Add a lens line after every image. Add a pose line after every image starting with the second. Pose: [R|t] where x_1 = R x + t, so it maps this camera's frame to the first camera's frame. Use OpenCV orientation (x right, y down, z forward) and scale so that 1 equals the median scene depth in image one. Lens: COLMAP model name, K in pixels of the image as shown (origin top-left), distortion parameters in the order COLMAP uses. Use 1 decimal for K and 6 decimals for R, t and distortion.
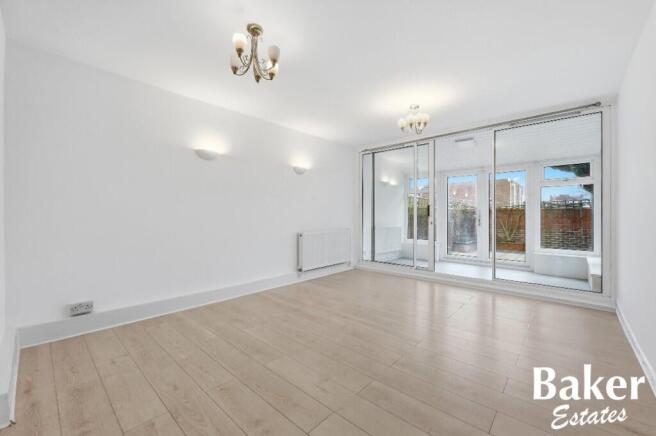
lens RADIAL K [[261.9, 0, 324.6], [0, 261.9, 216.1], [0, 0, 1]] dist [-0.002364, -0.000060]
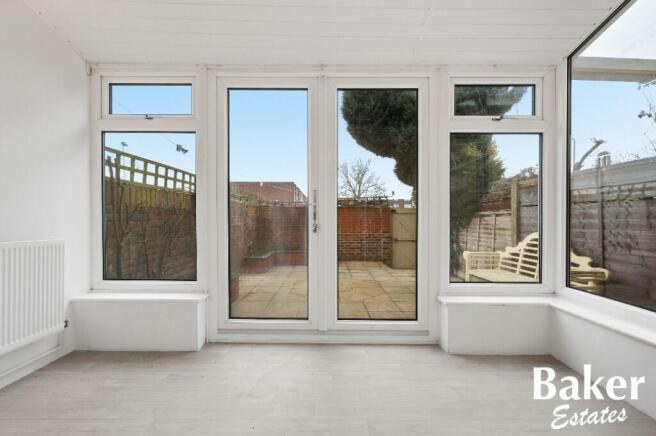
lens RADIAL K [[261.9, 0, 324.0], [0, 261.9, 219.1], [0, 0, 1]] dist [-0.002364, -0.000060]
pose [[0.723341, -0.003317, 0.690483, 0.247625], [0.005055, 0.999987, -0.000492, 0.013269], [-0.690473, 0.003846, 0.723348, 0.510967]]
